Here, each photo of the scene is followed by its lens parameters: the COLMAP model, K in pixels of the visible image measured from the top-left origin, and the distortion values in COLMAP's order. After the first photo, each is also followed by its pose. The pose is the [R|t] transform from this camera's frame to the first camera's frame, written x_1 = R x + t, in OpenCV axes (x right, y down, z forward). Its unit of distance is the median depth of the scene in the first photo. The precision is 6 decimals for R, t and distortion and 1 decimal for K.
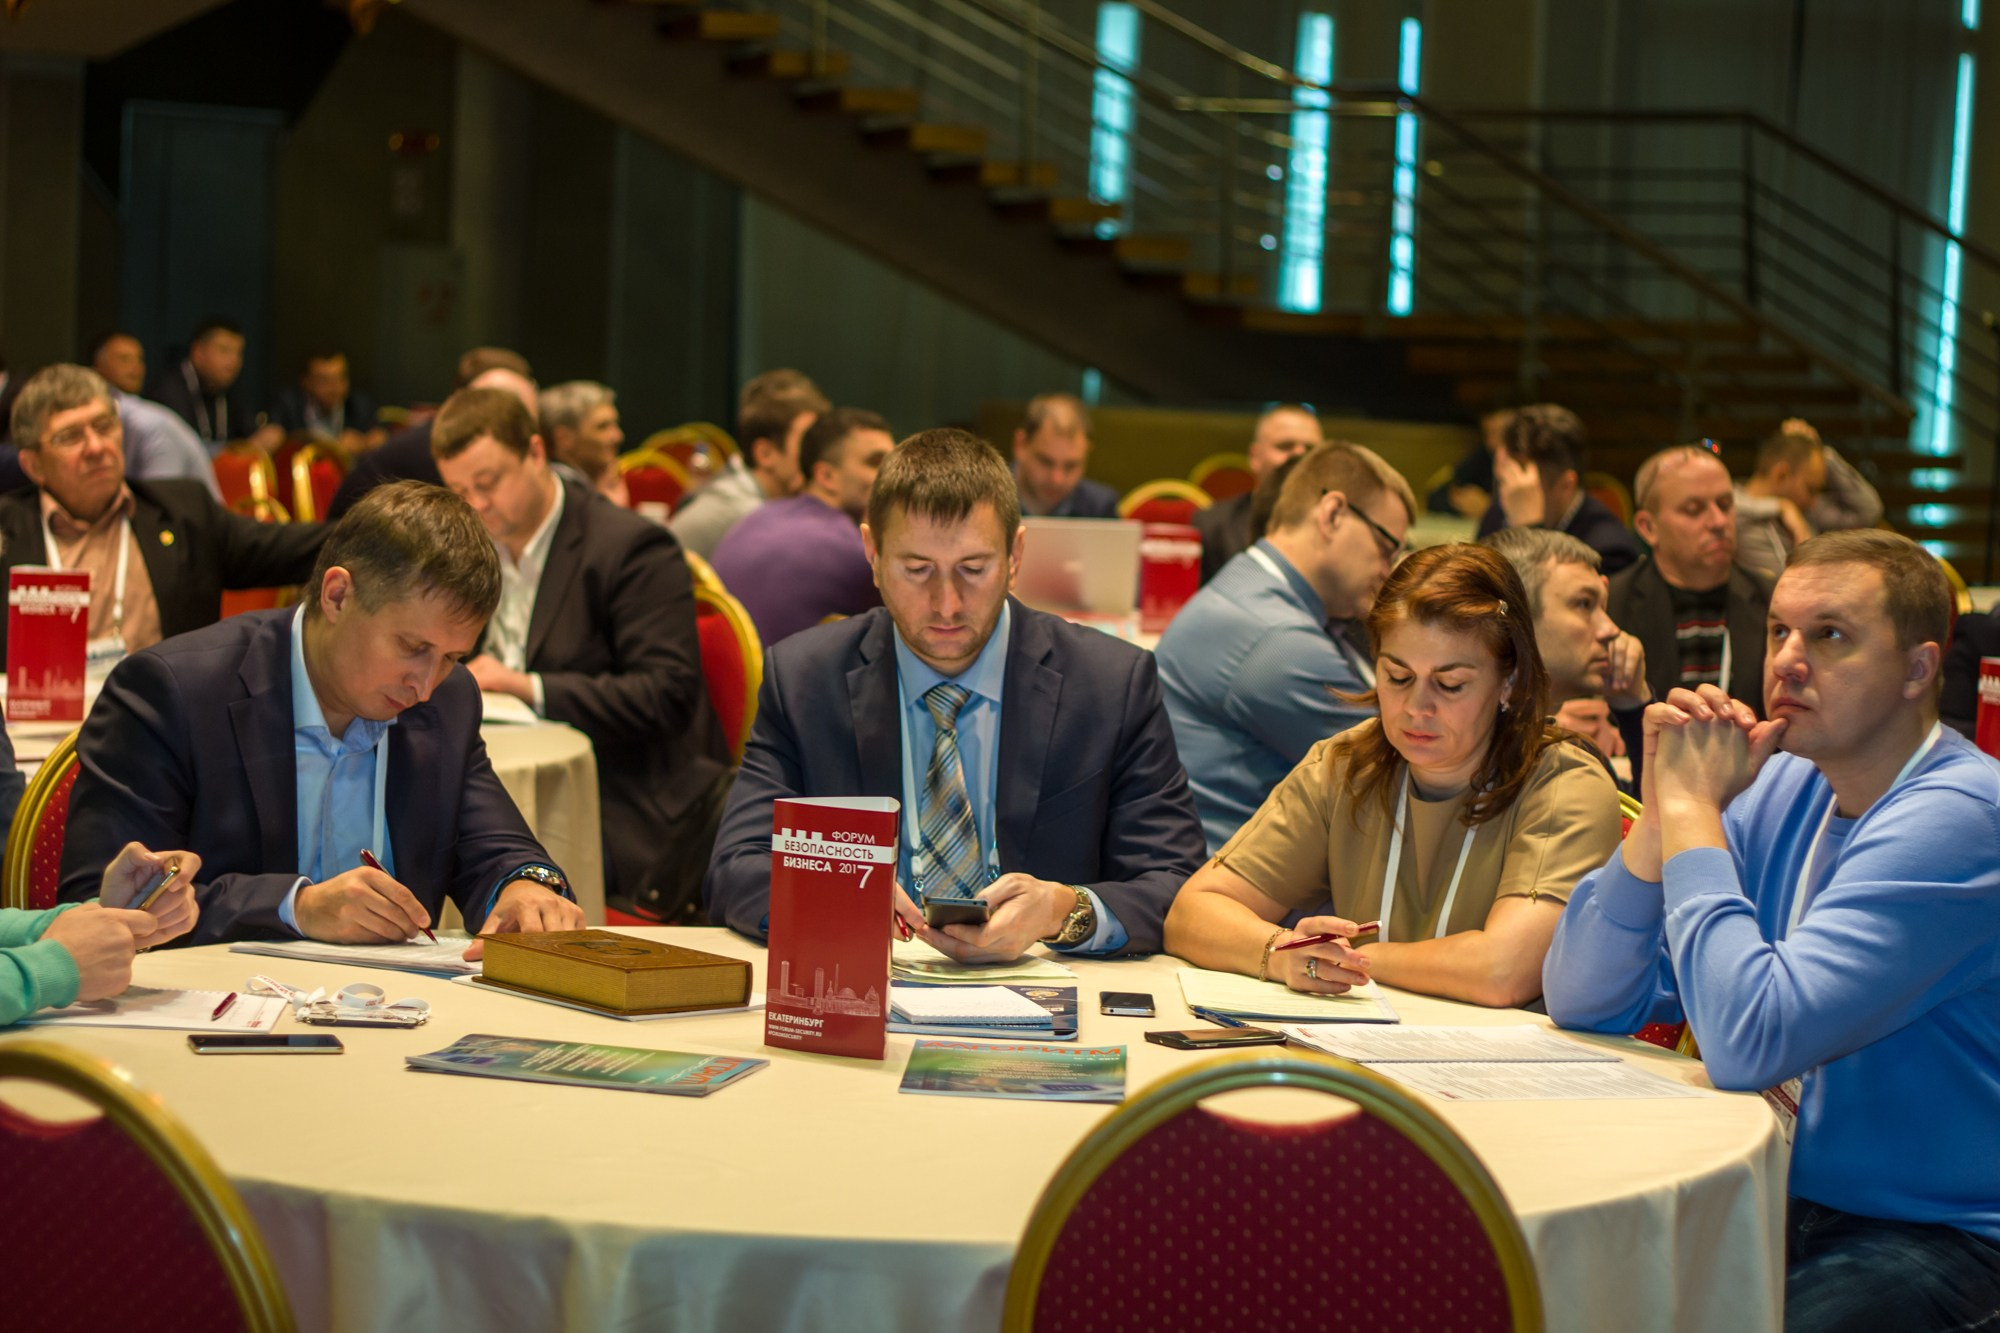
lens RADIAL K [[4971.1, 0, 1000.0], [0, 4971.1, 666.5], [0, 0, 1]] dist [0.011165, -1.364596]
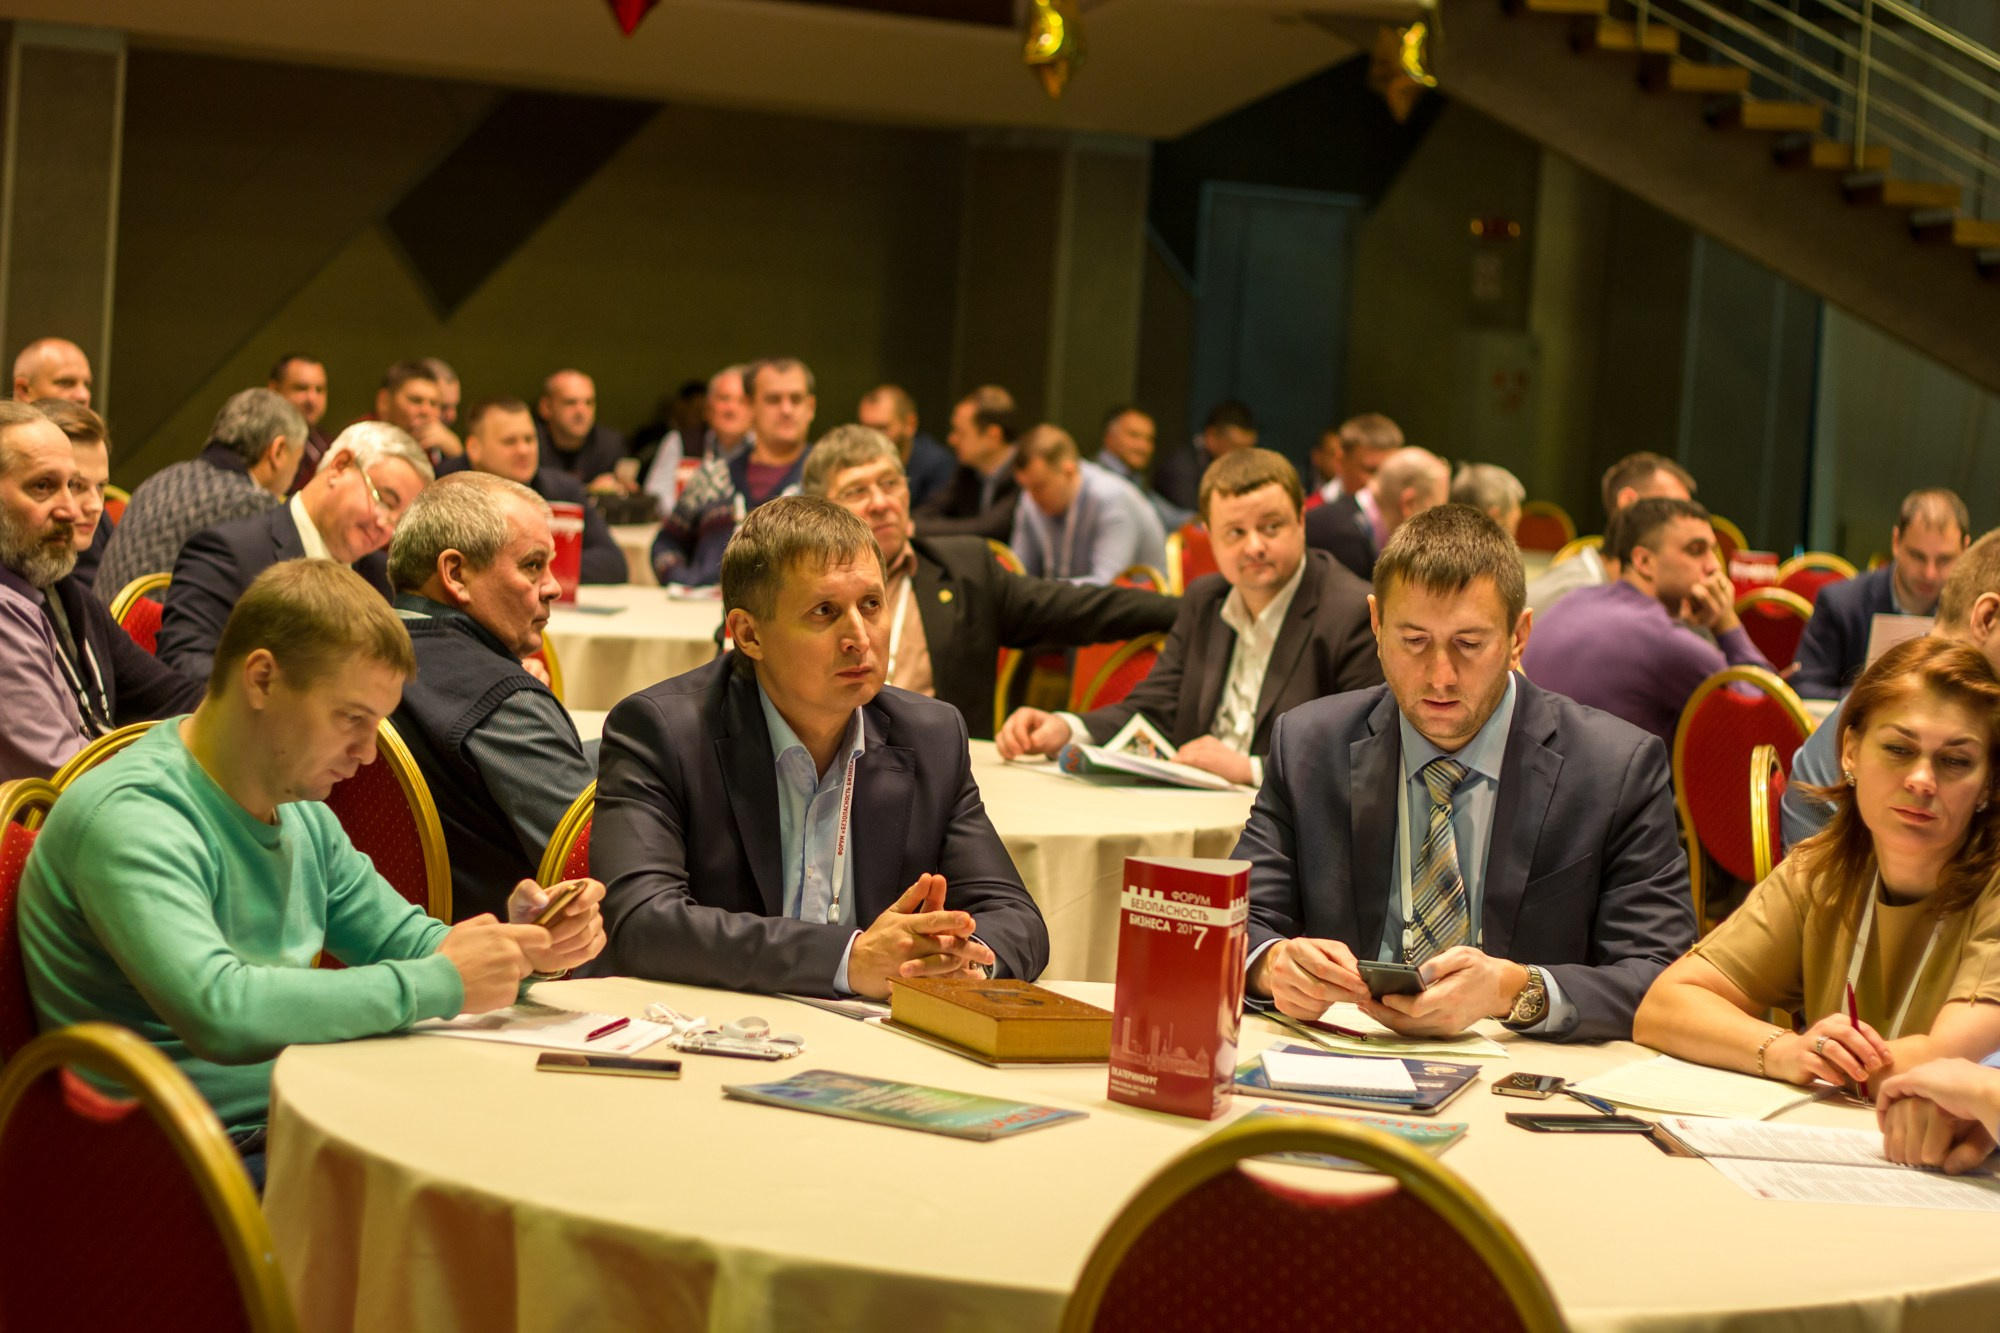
lens RADIAL K [[4929.0, 0, 1000.0], [0, 4929.0, 666.5], [0, 0, 1]] dist [0.058530, 0.157942]
pose [[0.970534, 0.043592, -0.236987, 0.138058], [-0.047741, 0.998790, -0.011793, 0.000754], [0.236186, 0.022760, 0.971441, 0.012825]]
